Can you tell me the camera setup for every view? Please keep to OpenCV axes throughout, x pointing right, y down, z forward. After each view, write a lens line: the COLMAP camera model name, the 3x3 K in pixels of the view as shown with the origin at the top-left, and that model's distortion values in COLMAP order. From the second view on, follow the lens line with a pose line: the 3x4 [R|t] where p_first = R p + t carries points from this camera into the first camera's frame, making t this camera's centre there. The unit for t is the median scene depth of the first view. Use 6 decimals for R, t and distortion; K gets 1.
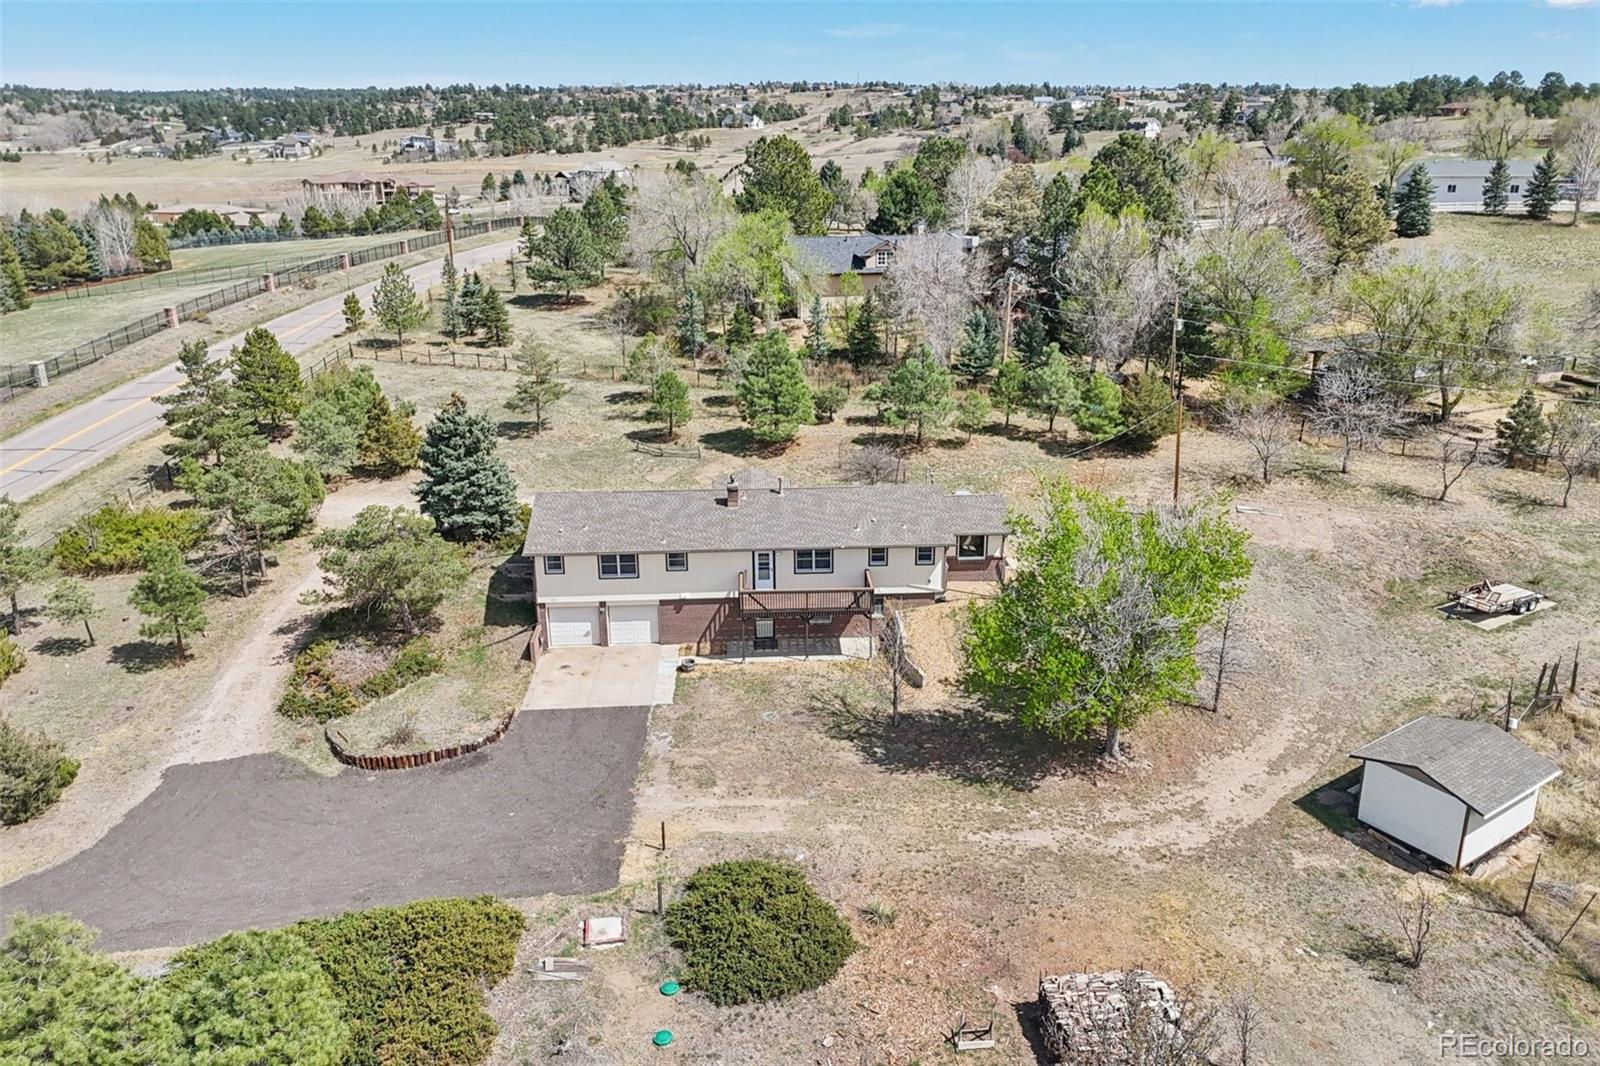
lens RADIAL K [[1230.2, 0, 800.0], [0, 1230.2, 533.0], [0, 0, 1]] dist [0.145624, -0.219475]
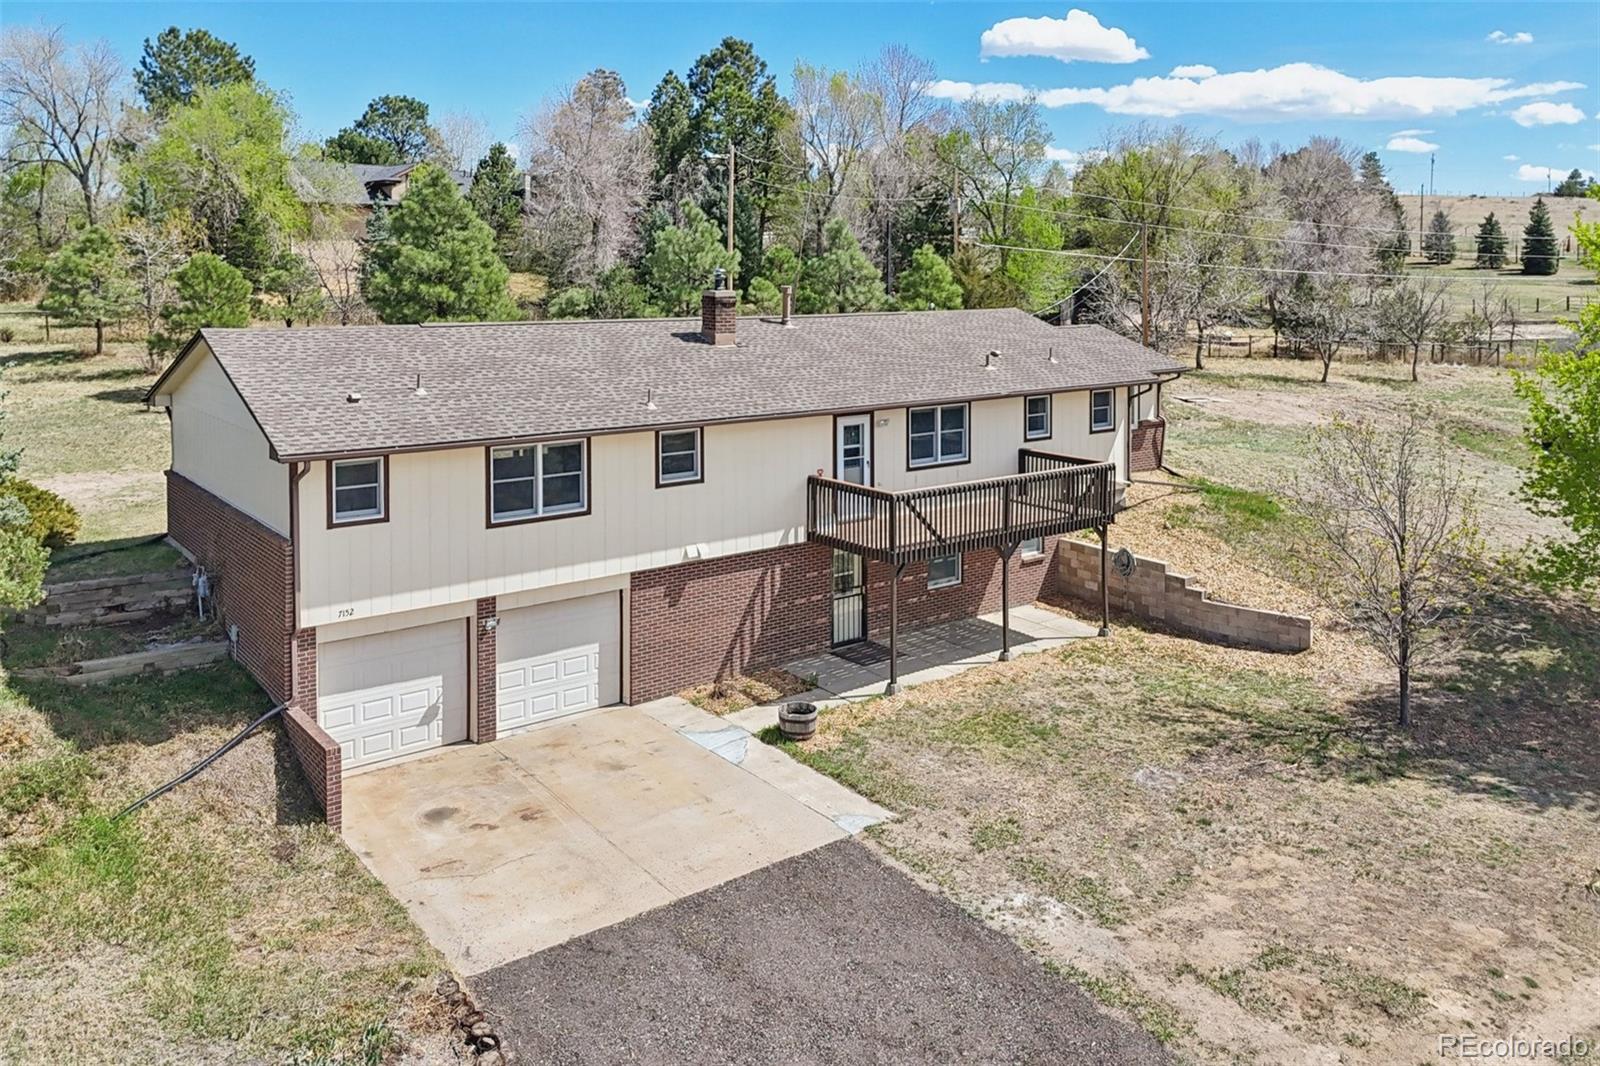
lens RADIAL K [[1230.2, 0, 800.0], [0, 1230.2, 533.0], [0, 0, 1]] dist [0.145624, -0.219475]
pose [[0.836279, -0.129008, 0.532911, -0.265200], [0.187288, 0.980679, -0.056499, 0.072145], [-0.515325, 0.147056, 0.844283, 0.665202]]
